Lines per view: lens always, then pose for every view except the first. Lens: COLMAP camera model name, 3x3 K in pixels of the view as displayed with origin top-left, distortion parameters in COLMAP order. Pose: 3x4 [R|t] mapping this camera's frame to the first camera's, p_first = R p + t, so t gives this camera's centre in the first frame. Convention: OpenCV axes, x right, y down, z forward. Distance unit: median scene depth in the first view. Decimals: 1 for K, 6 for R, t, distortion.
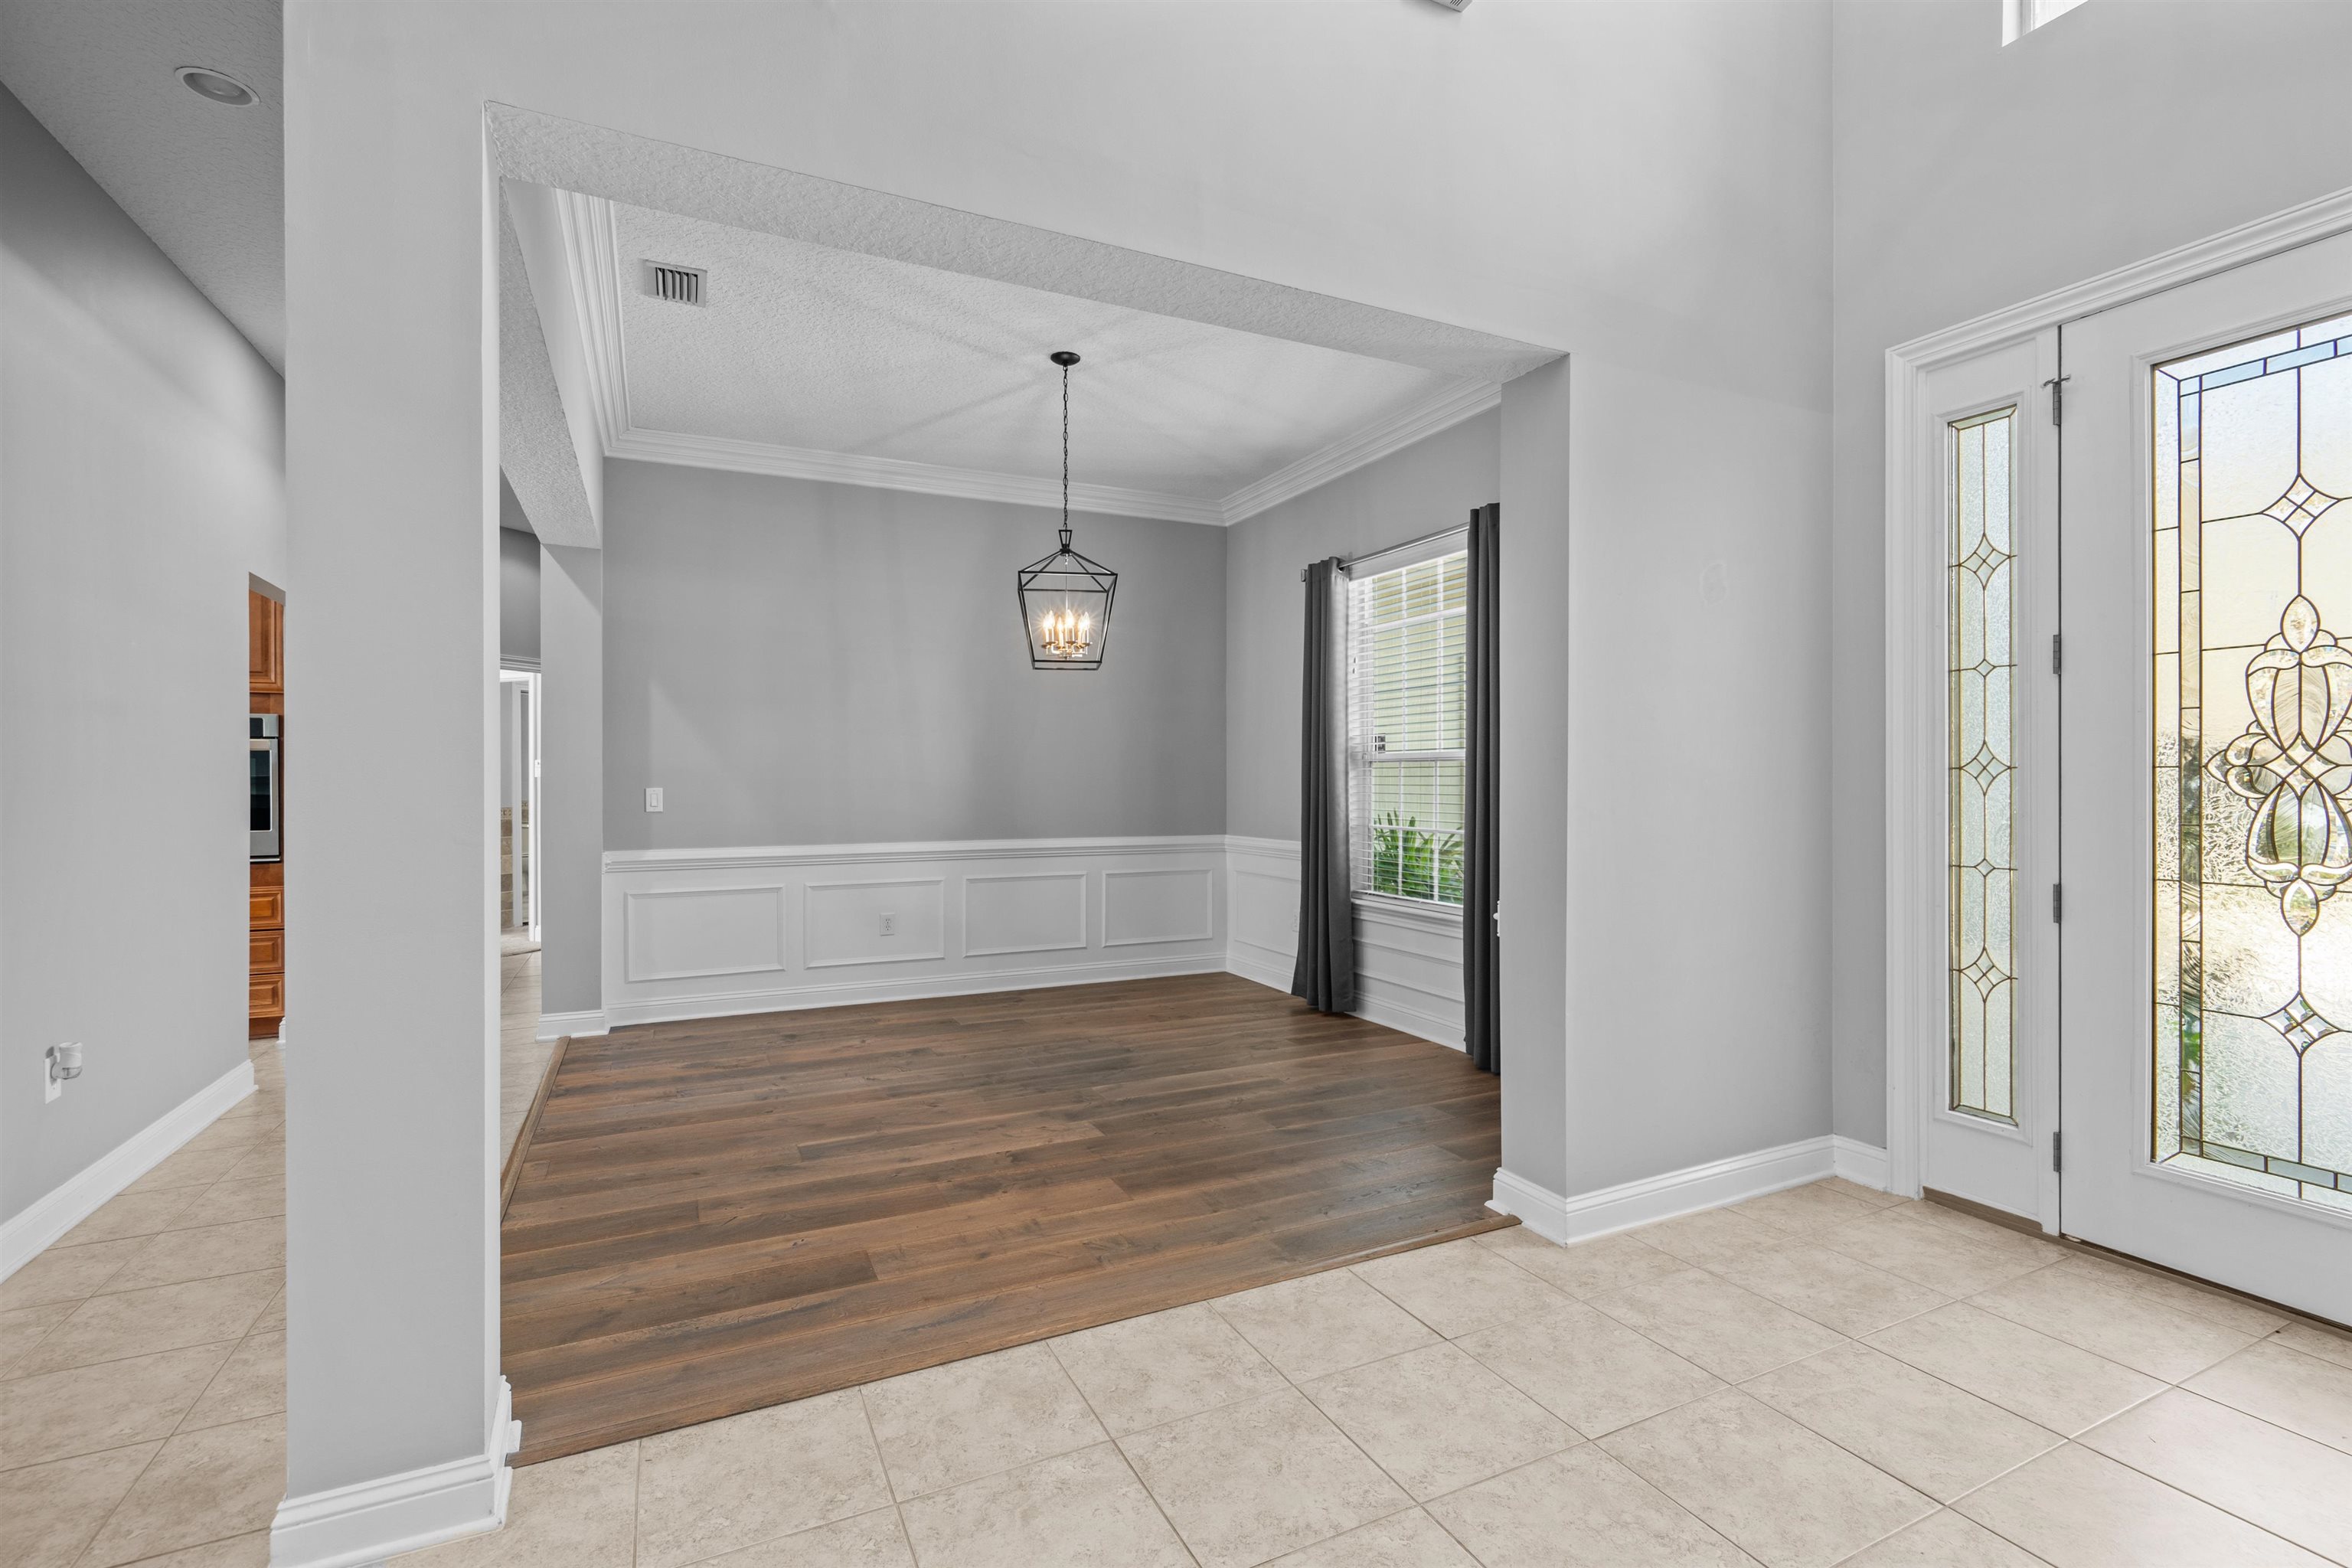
lens RADIAL K [[1072.6, 0, 1186.8], [0, 1072.6, 774.9], [0, 0, 1]] dist [-0.003547, 0.002269]
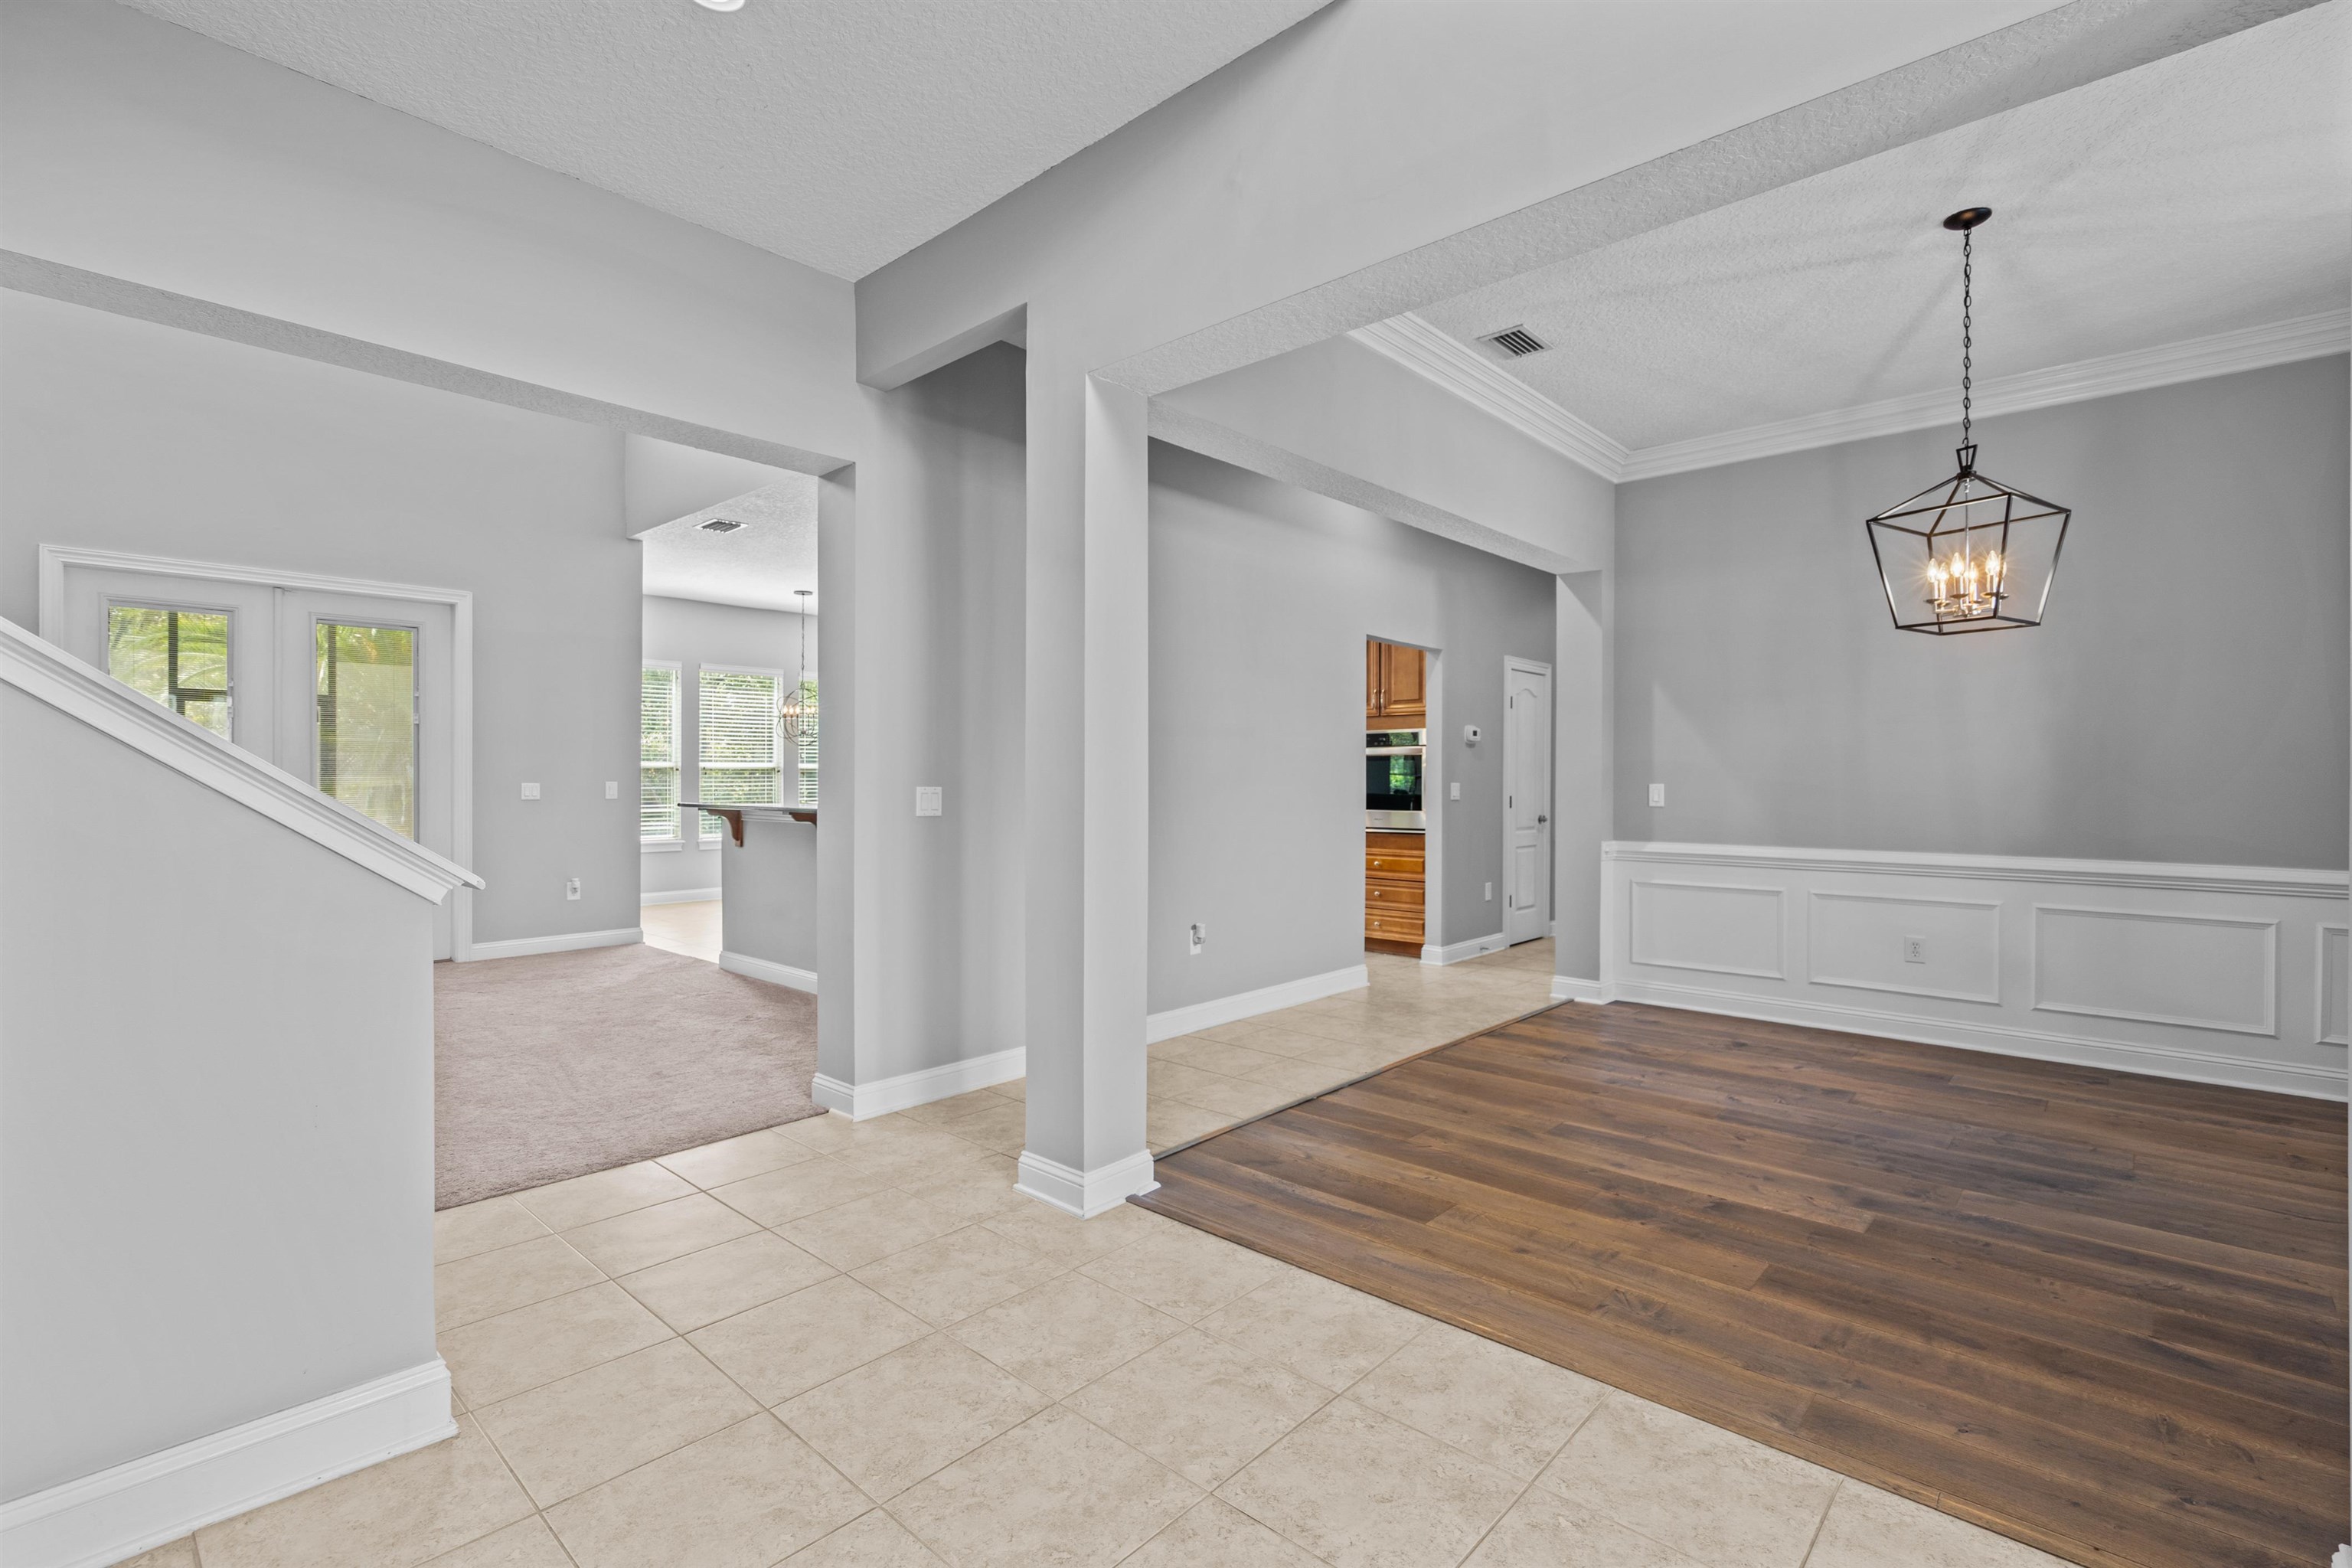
lens RADIAL K [[1072.6, 0, 1177.7], [0, 1072.6, 782.4], [0, 0, 1]] dist [-0.003547, 0.002269]
pose [[0.366106, 0.009022, -0.930529, 0.478243], [0.000528, 0.999951, 0.009903, -0.000841], [0.930573, -0.004117, 0.366083, 0.256207]]
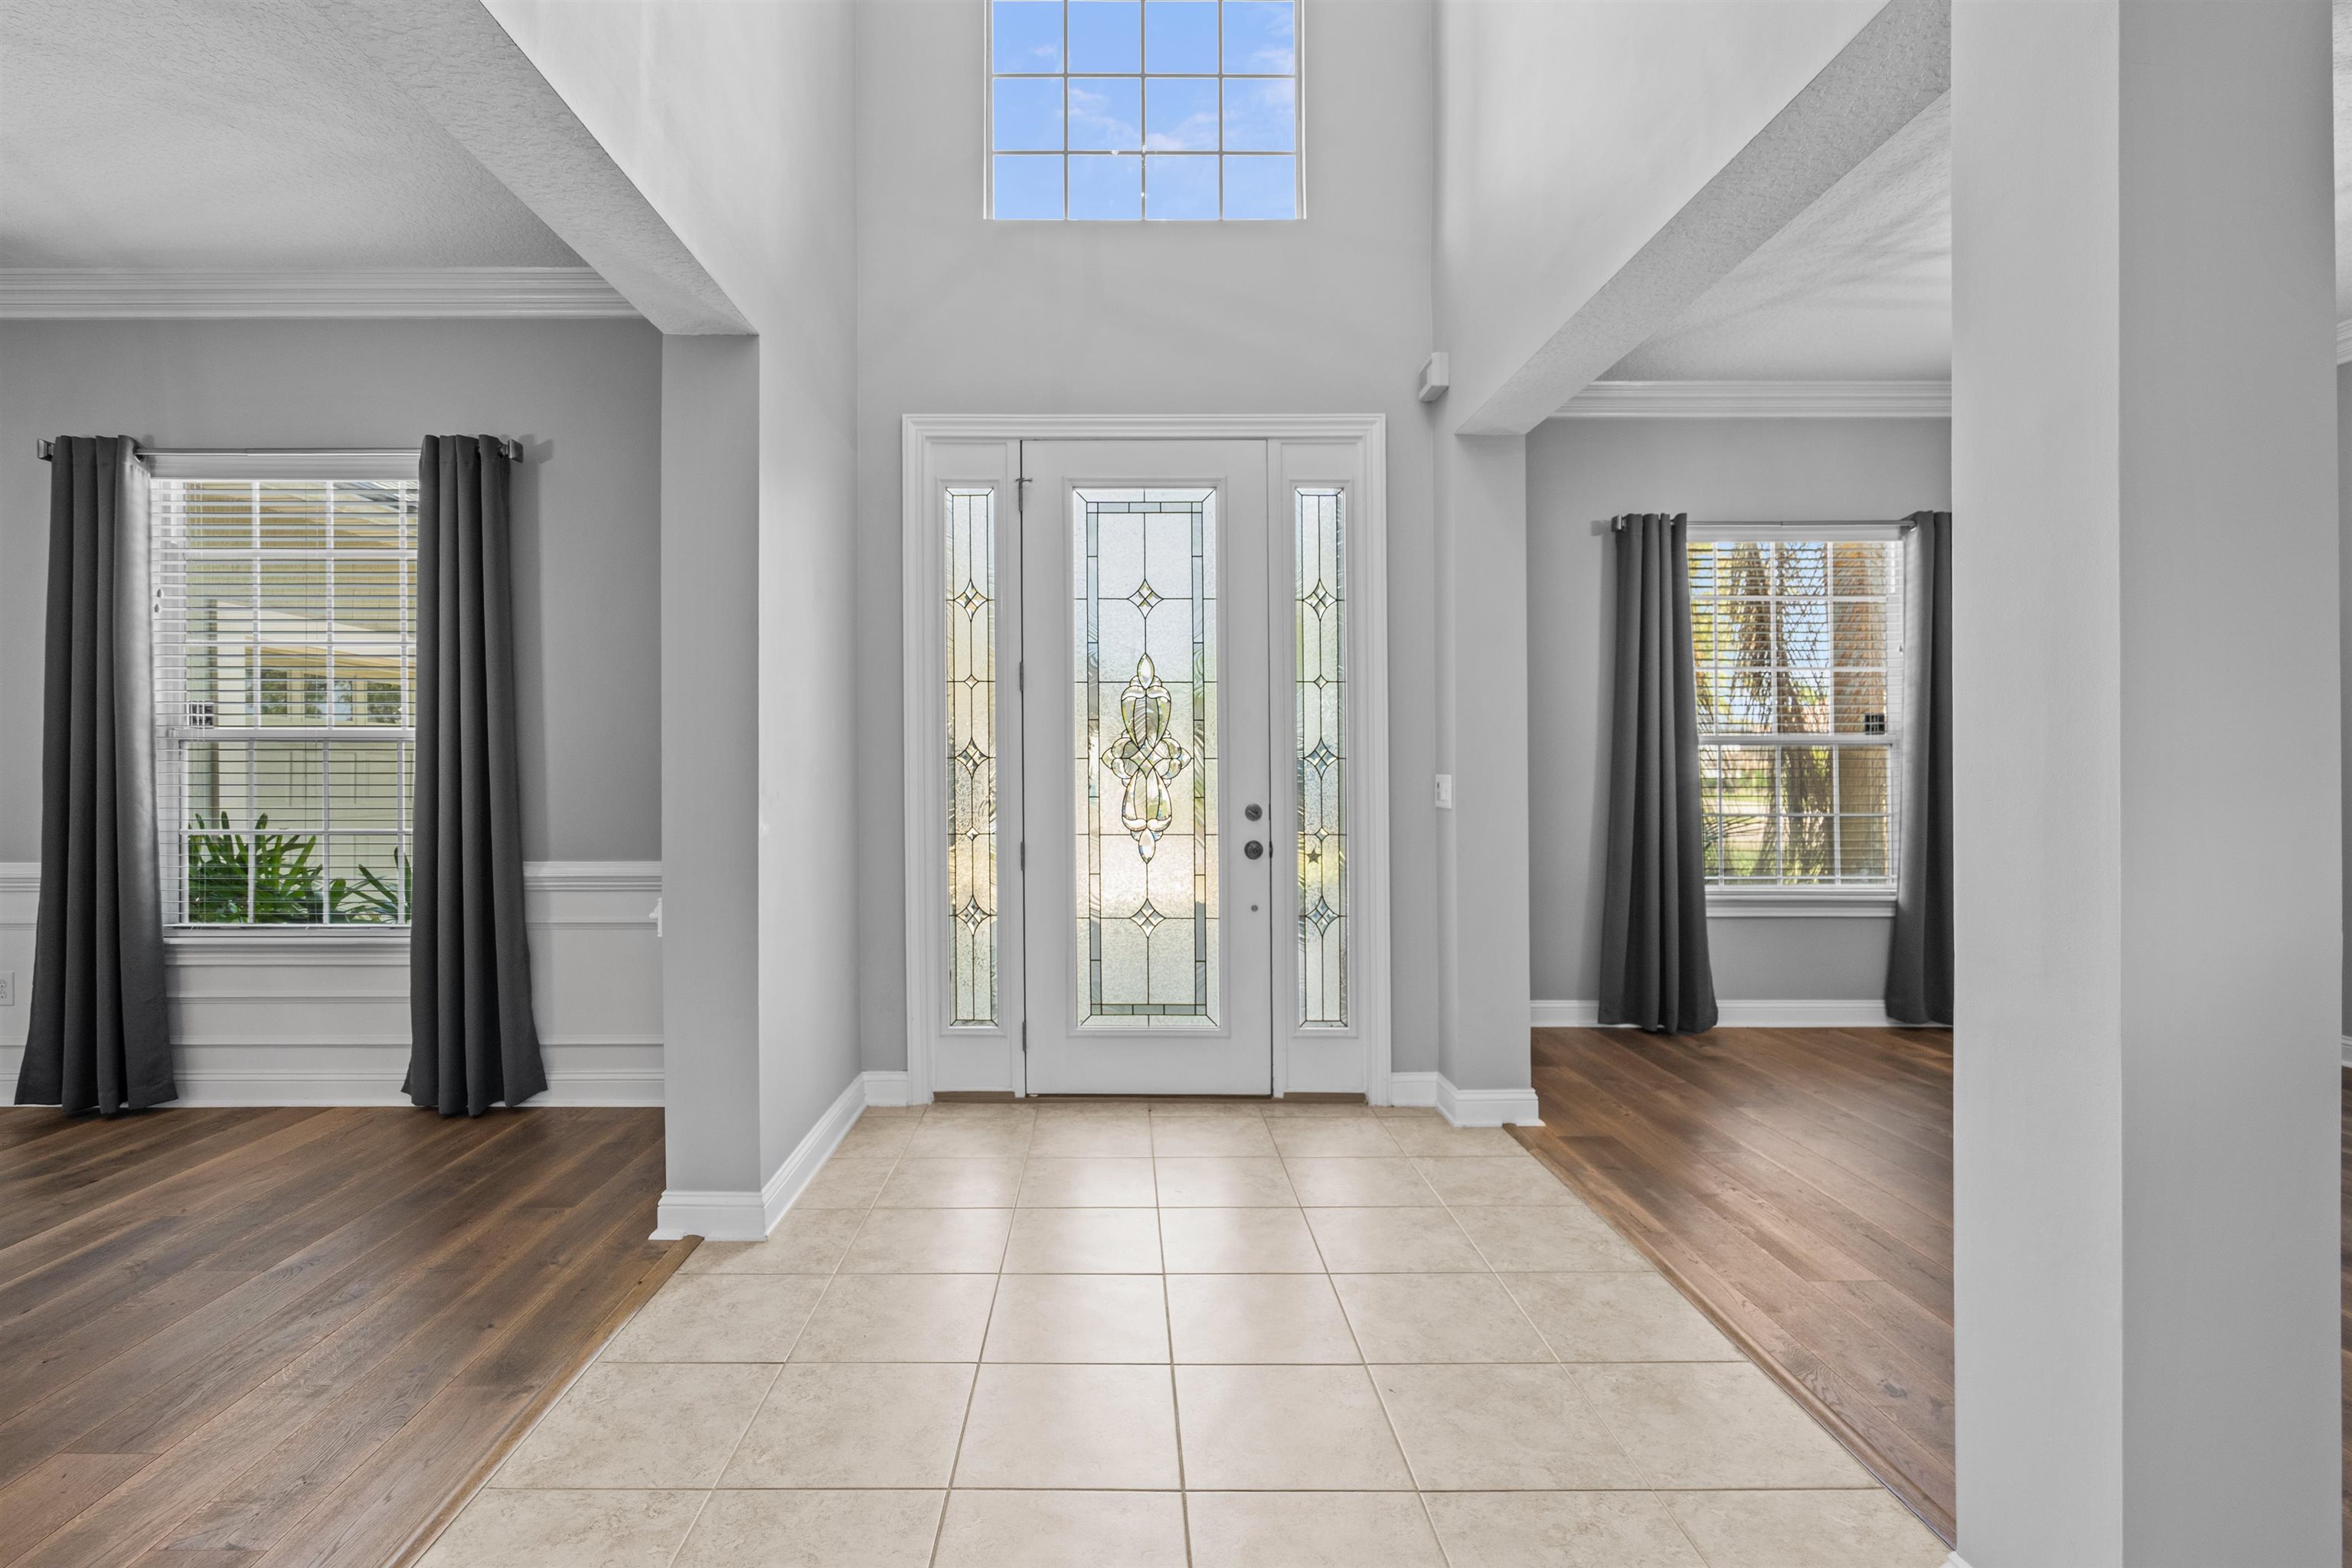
lens RADIAL K [[1072.6, 0, 1110.3], [0, 1072.6, 773.7], [0, 0, 1]] dist [-0.003547, 0.002269]
pose [[0.444925, 0.006982, 0.895541, -0.296698], [-0.005381, 0.999972, -0.005122, 0.014994], [-0.895552, -0.002540, 0.444950, 0.222228]]
